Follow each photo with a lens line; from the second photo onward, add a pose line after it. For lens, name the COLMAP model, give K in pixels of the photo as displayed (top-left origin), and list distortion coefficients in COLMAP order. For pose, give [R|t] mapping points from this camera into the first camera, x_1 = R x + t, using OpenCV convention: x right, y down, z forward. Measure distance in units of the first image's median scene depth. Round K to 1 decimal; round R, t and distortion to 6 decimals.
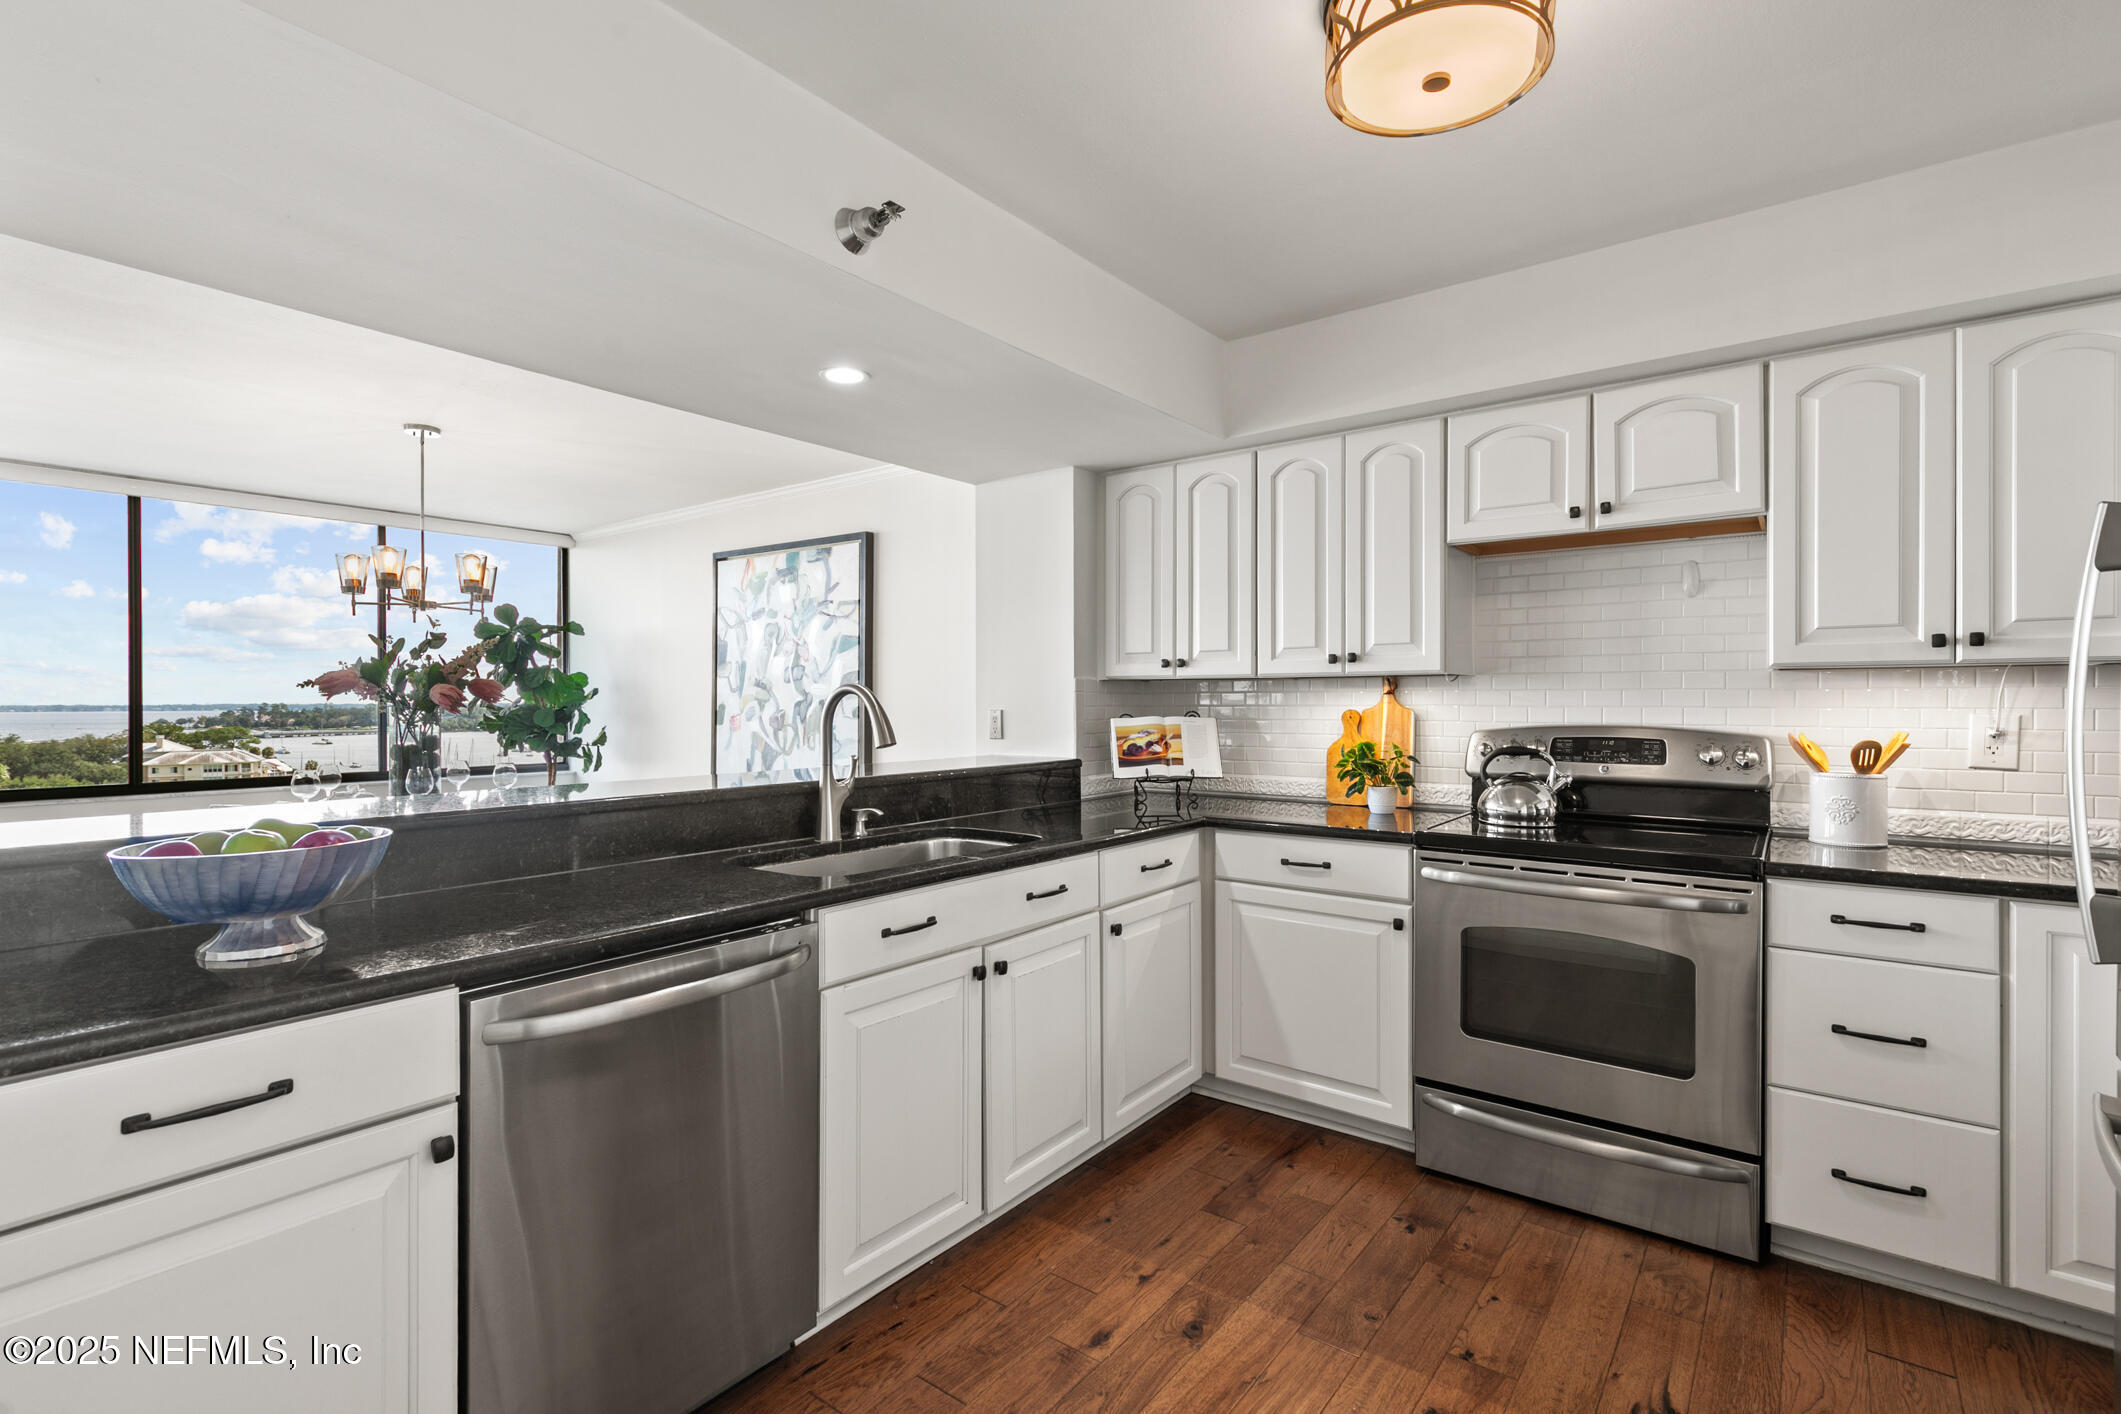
lens RADIAL K [[971.8, 0, 1076.8], [0, 971.8, 711.2], [0, 0, 1]] dist [0.009455, -0.001667]
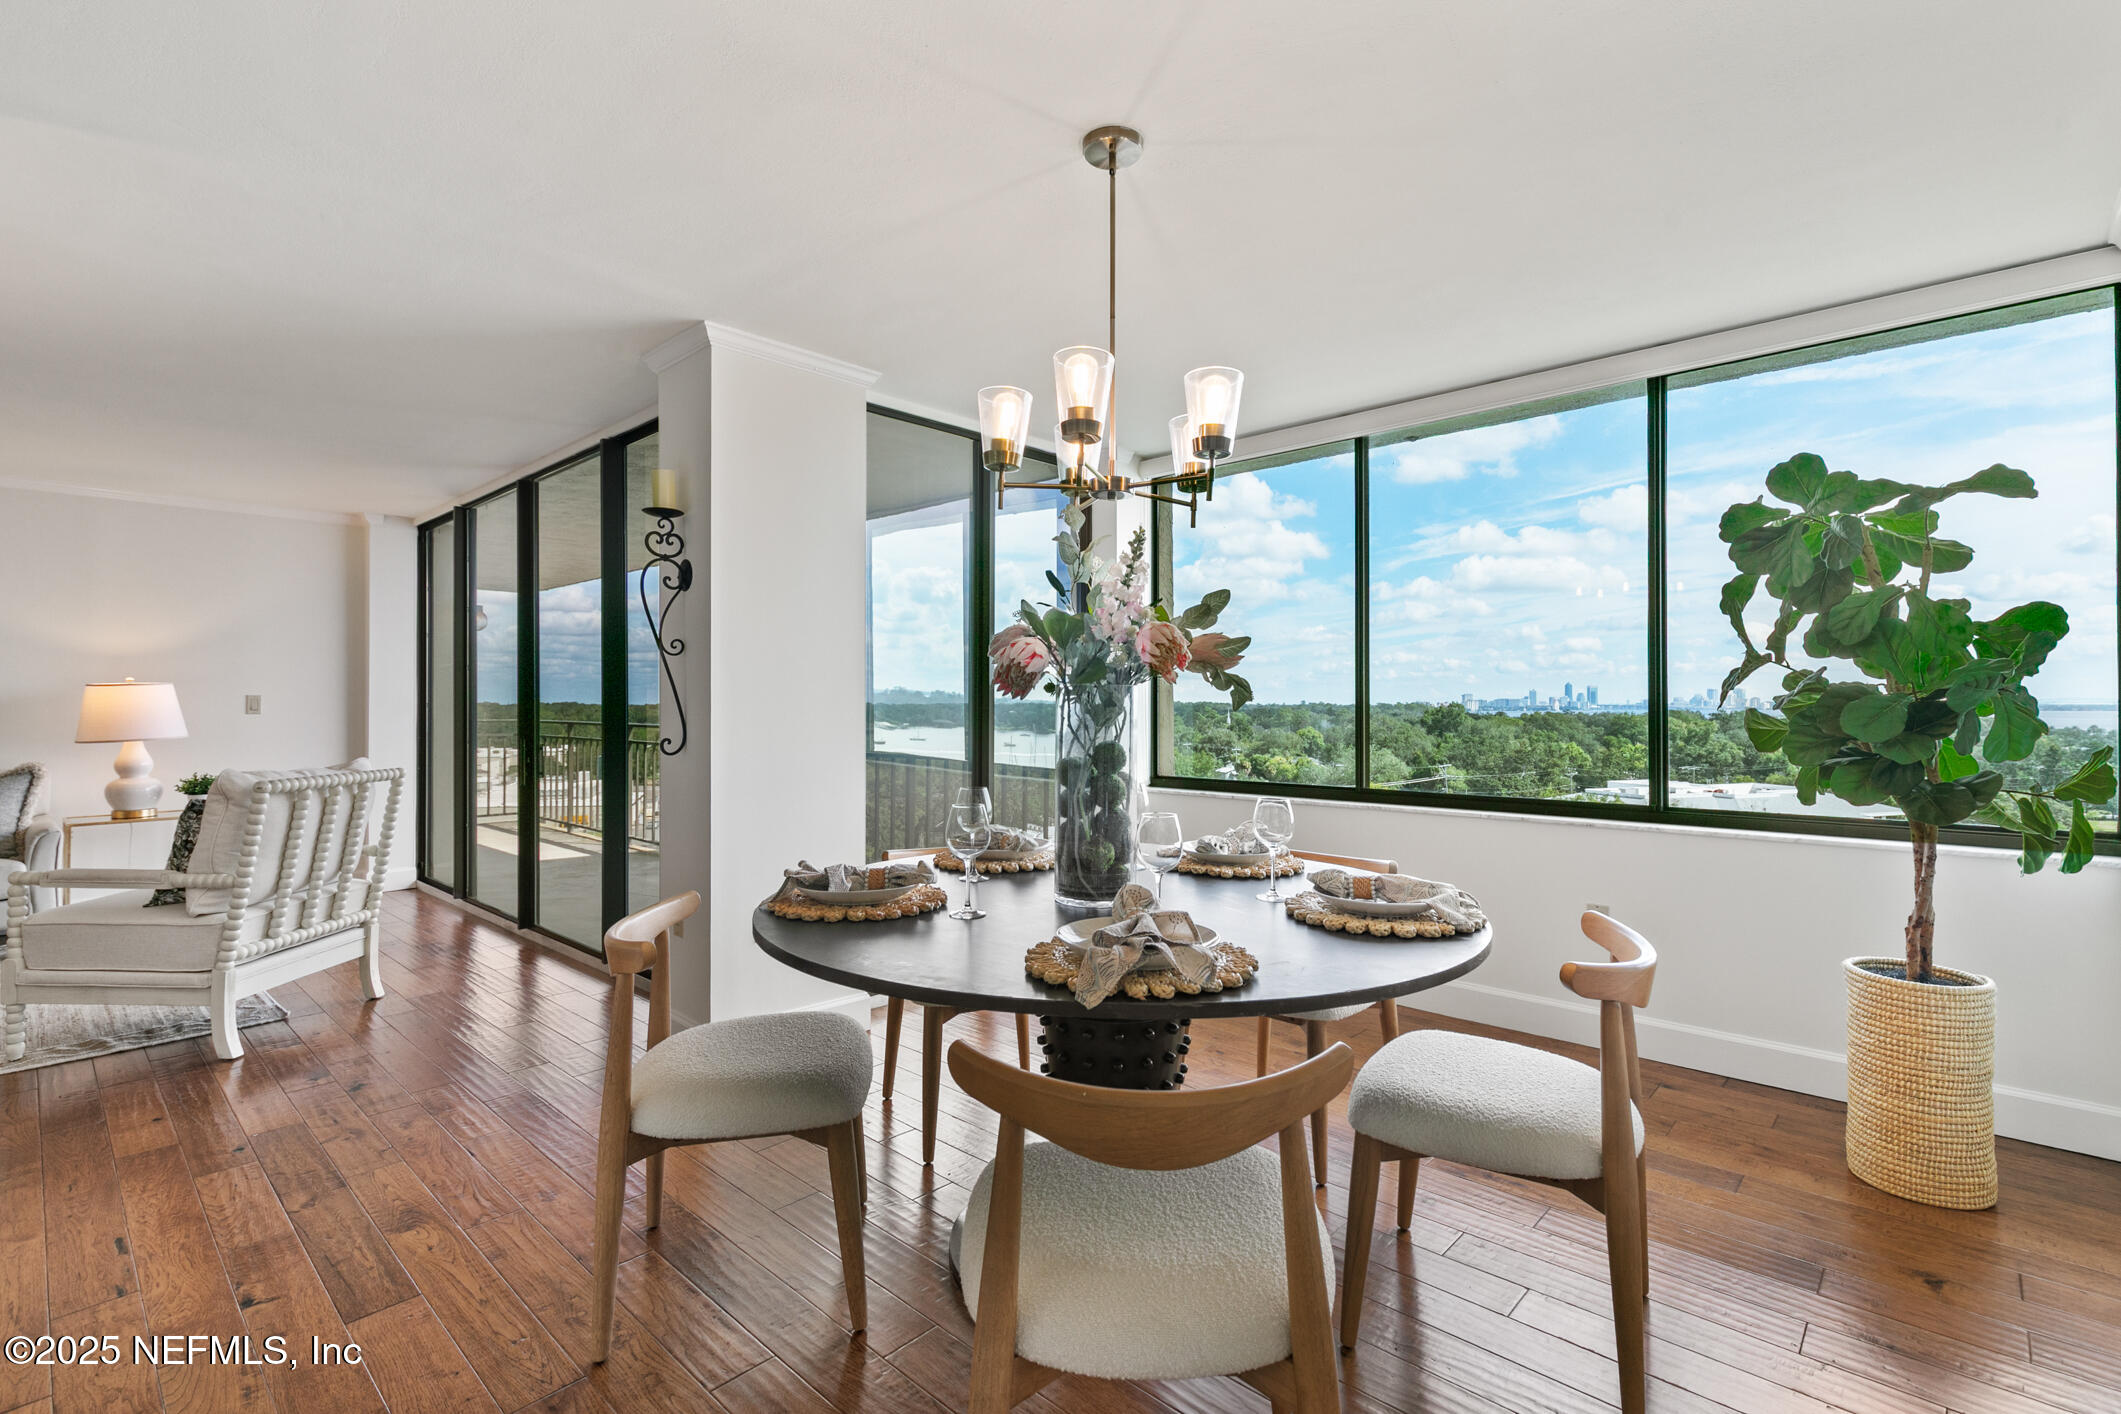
lens RADIAL K [[971.8, 0, 1060.2], [0, 971.8, 708.9], [0, 0, 1]] dist [0.009455, -0.001667]
pose [[-0.104854, 0.007514, -0.994459, -0.124529], [-0.008102, 0.999932, 0.008409, 0.002803], [0.994455, 0.008939, -0.104786, 0.800323]]
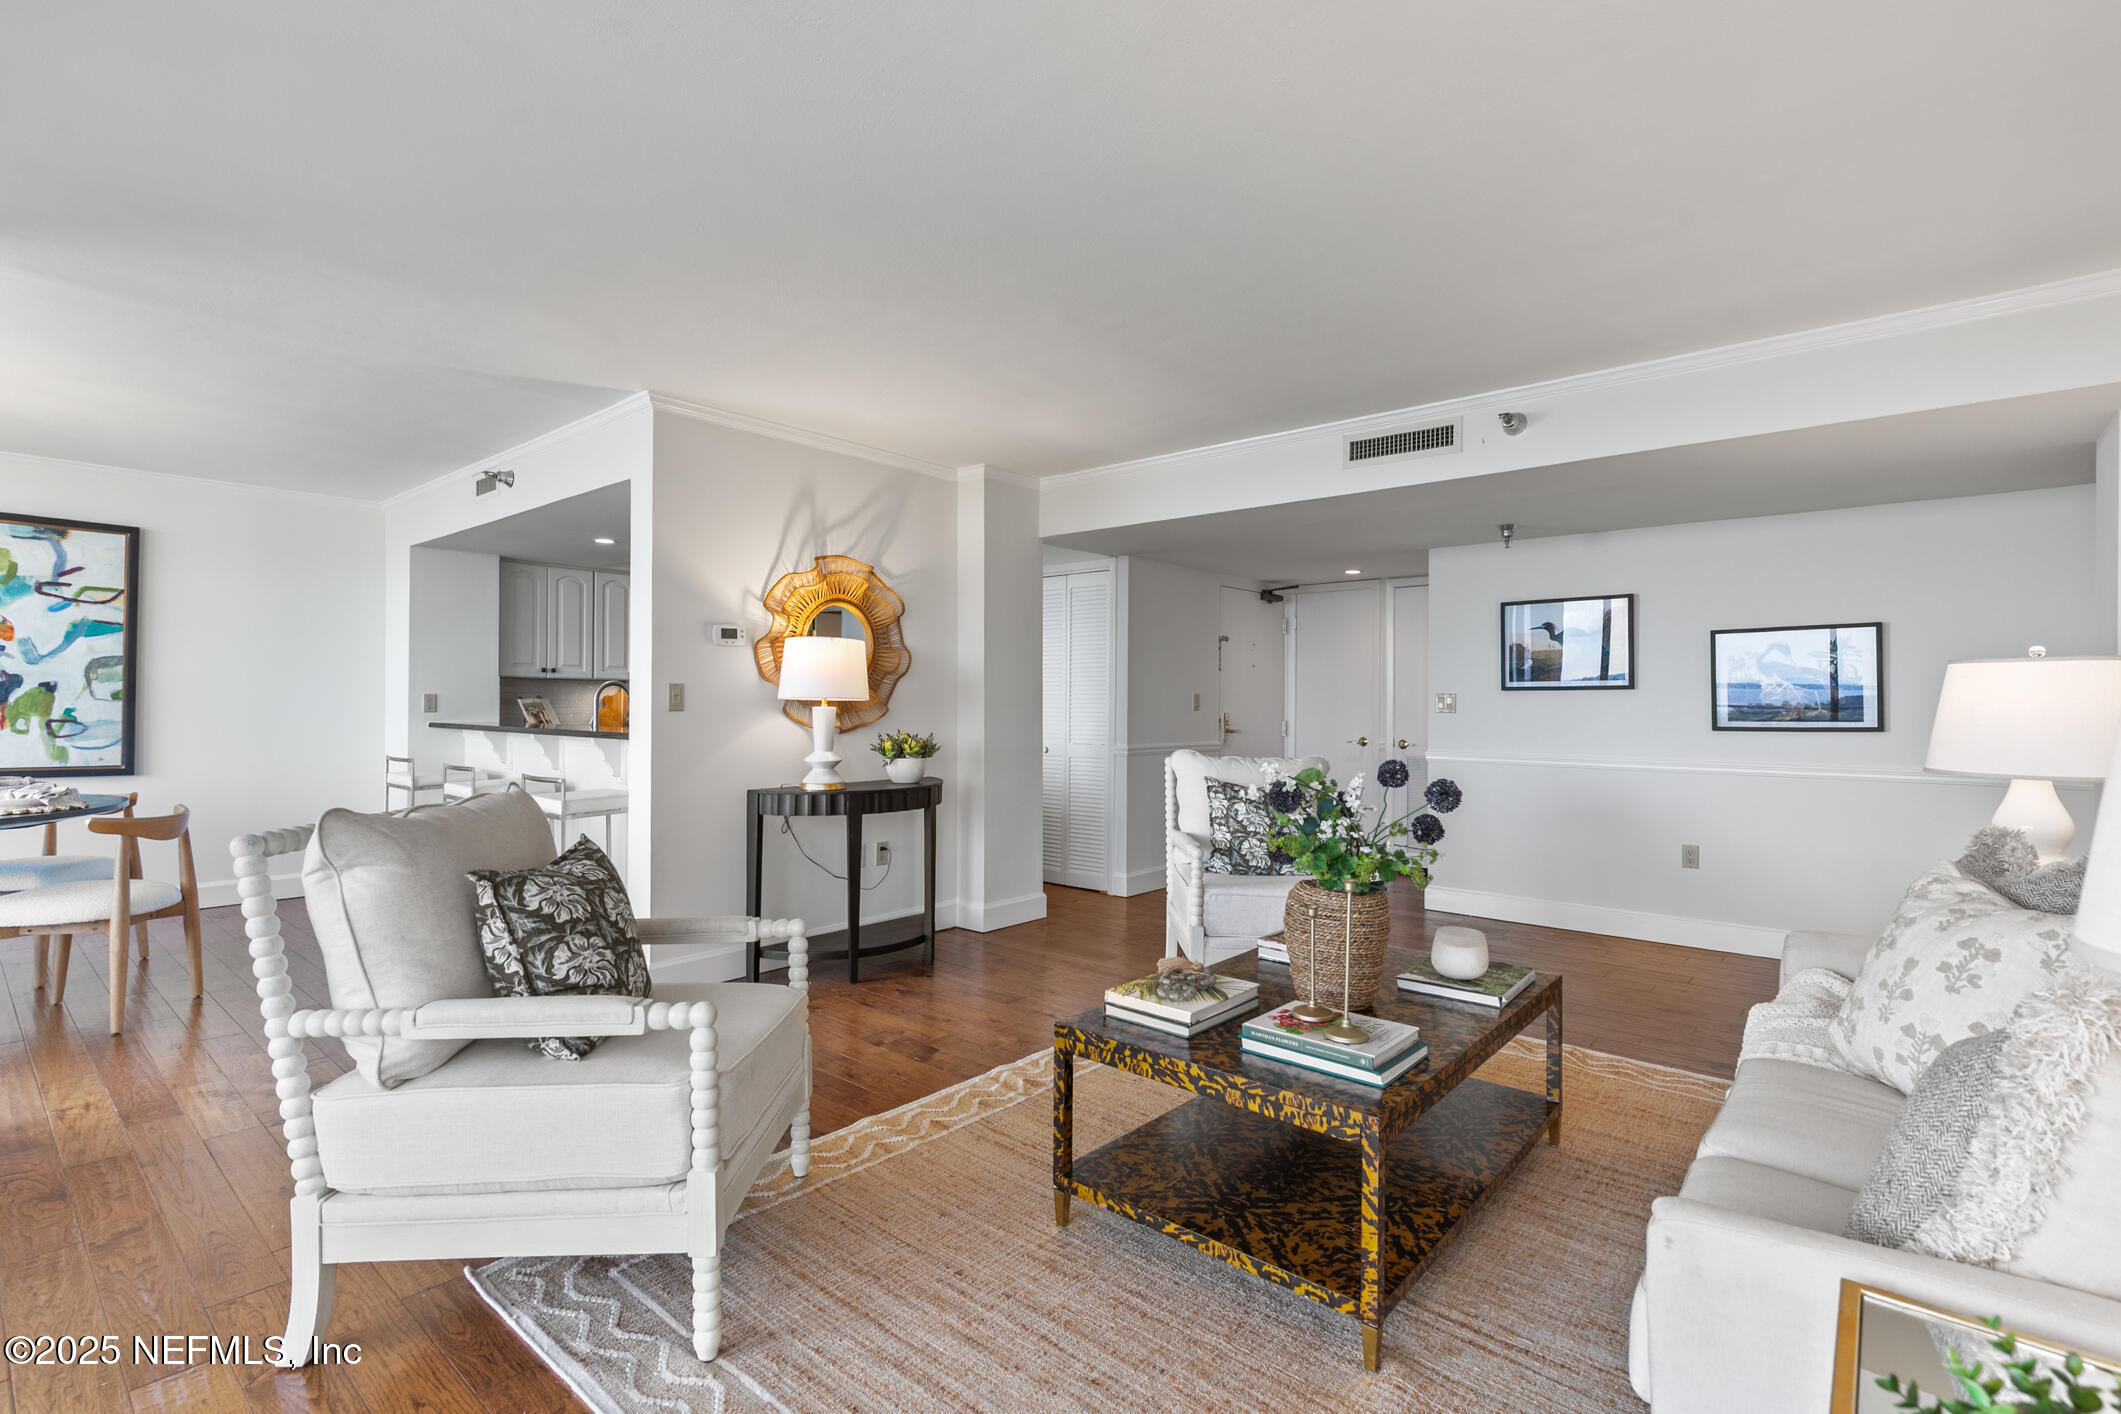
lens RADIAL K [[971.8, 0, 1073.4], [0, 971.8, 702.8], [0, 0, 1]] dist [0.009455, -0.001667]
pose [[0.073224, 0.006211, 0.997296, -1.126901], [0.008053, 0.999944, -0.006819, 0.023777], [-0.997283, 0.008530, 0.073170, -0.105220]]
